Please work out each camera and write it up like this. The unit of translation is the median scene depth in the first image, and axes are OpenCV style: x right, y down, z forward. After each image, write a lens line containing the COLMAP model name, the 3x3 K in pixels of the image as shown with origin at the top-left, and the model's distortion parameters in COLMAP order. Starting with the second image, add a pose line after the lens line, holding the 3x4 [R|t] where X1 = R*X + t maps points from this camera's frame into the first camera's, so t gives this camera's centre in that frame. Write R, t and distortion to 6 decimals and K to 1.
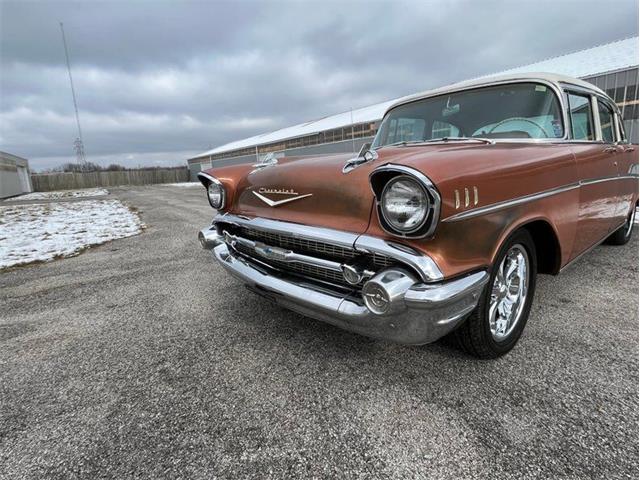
lens RADIAL K [[345.7, 0, 316.8], [0, 345.7, 237.9], [0, 0, 1]] dist [-0.003194, 0.000235]
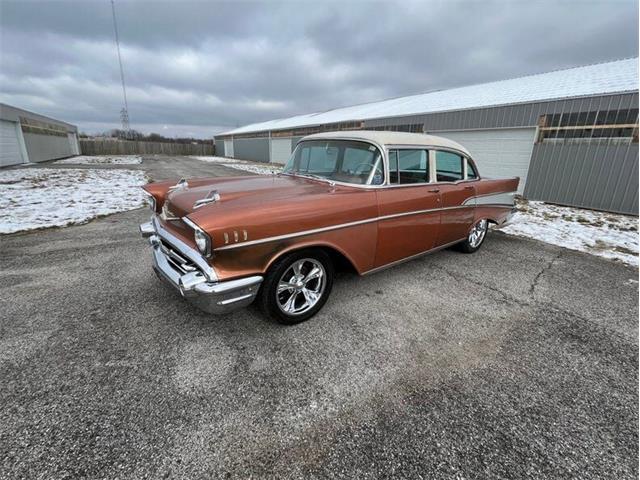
lens RADIAL K [[295.1, 0, 318.5], [0, 295.1, 237.0], [0, 0, 1]] dist [-0.002234, -0.000626]
pose [[0.996275, 0.085221, -0.013187, 0.584511], [-0.083748, 0.992623, 0.087664, -0.189040], [0.020560, -0.086233, 0.996063, -0.337498]]
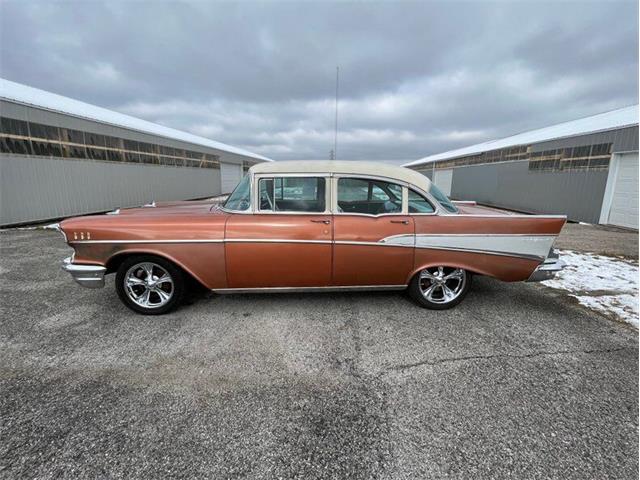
lens RADIAL K [[295.1, 0, 317.3], [0, 295.1, 237.3], [0, 0, 1]] dist [-0.002234, -0.000626]
pose [[0.795322, 0.178517, -0.579306, 2.143256], [-0.172188, 0.982819, 0.066468, -0.381306], [0.581219, 0.046886, 0.812396, 0.133119]]
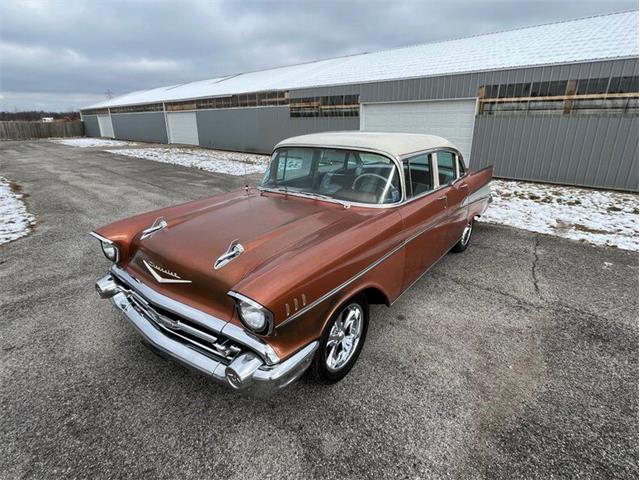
lens RADIAL K [[345.7, 0, 316.0], [0, 345.7, 238.3], [0, 0, 1]] dist [-0.003194, 0.000235]
pose [[0.975293, -0.029365, 0.218955, 0.137676], [0.002100, 0.992314, 0.123731, -0.381249], [-0.220905, -0.120215, 0.967858, -0.258595]]
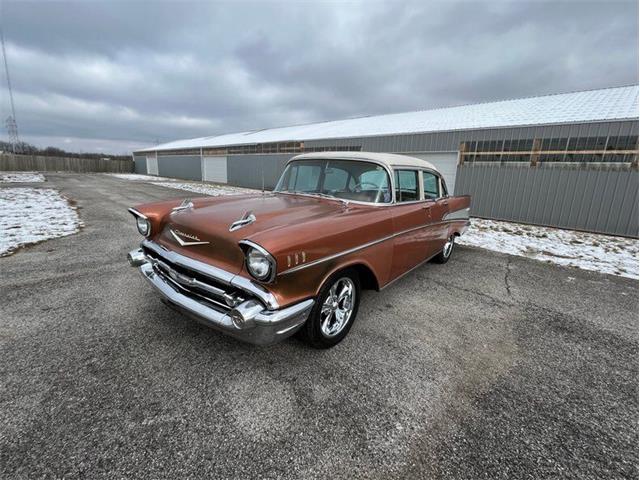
lens RADIAL K [[295.1, 0, 317.7], [0, 295.1, 237.5], [0, 0, 1]] dist [-0.002234, -0.000626]
pose [[0.977222, 0.045863, 0.207203, 0.154517], [-0.049872, 0.998655, 0.014163, -0.164161], [-0.206275, -0.024174, 0.978195, -0.282617]]
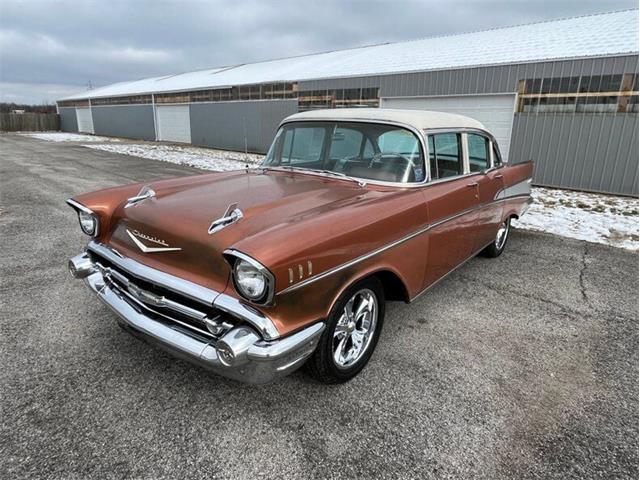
lens RADIAL K [[409.7, 0, 317.7], [0, 409.7, 237.6], [0, 0, 1]] dist [0.000704, -0.004110]
pose [[0.978593, 0.013830, 0.205338, 0.124309], [-0.028646, 0.997181, 0.069357, -0.230213], [-0.203799, -0.073754, 0.976231, -0.304787]]
